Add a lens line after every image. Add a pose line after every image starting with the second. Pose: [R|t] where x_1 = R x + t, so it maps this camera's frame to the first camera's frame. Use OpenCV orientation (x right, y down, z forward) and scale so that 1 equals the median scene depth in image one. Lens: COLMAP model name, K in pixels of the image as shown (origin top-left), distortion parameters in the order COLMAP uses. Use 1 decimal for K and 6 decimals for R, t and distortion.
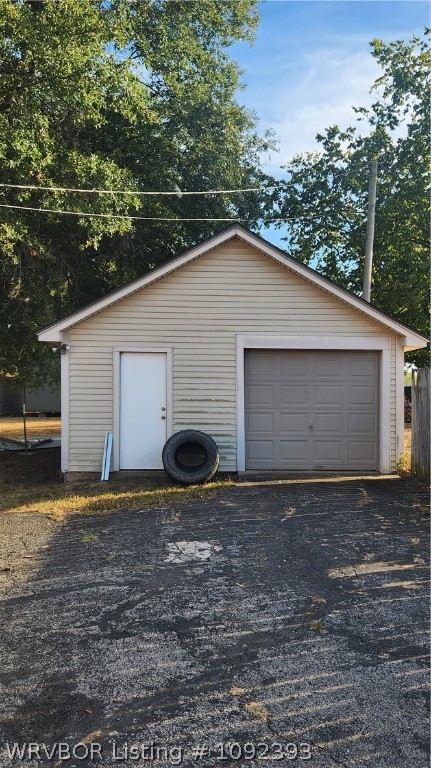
lens RADIAL K [[524.5, 0, 215.3], [0, 524.5, 386.2], [0, 0, 1]] dist [0.038151, -0.019475]
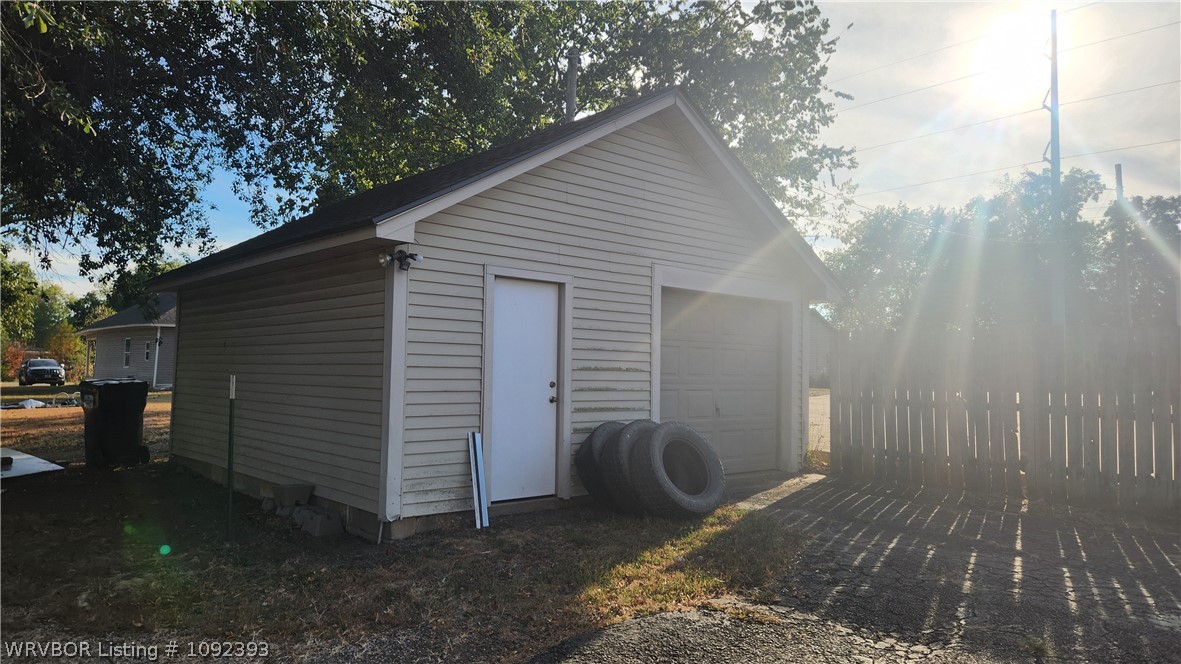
lens RADIAL K [[816.4, 0, 590.7], [0, 816.4, 328.9], [0, 0, 1]] dist [0.045408, -0.000422]
pose [[0.742050, 0.038528, 0.669237, -0.654618], [-0.023220, 0.999225, -0.031780, 0.011197], [-0.669943, 0.008043, 0.742369, 0.334416]]
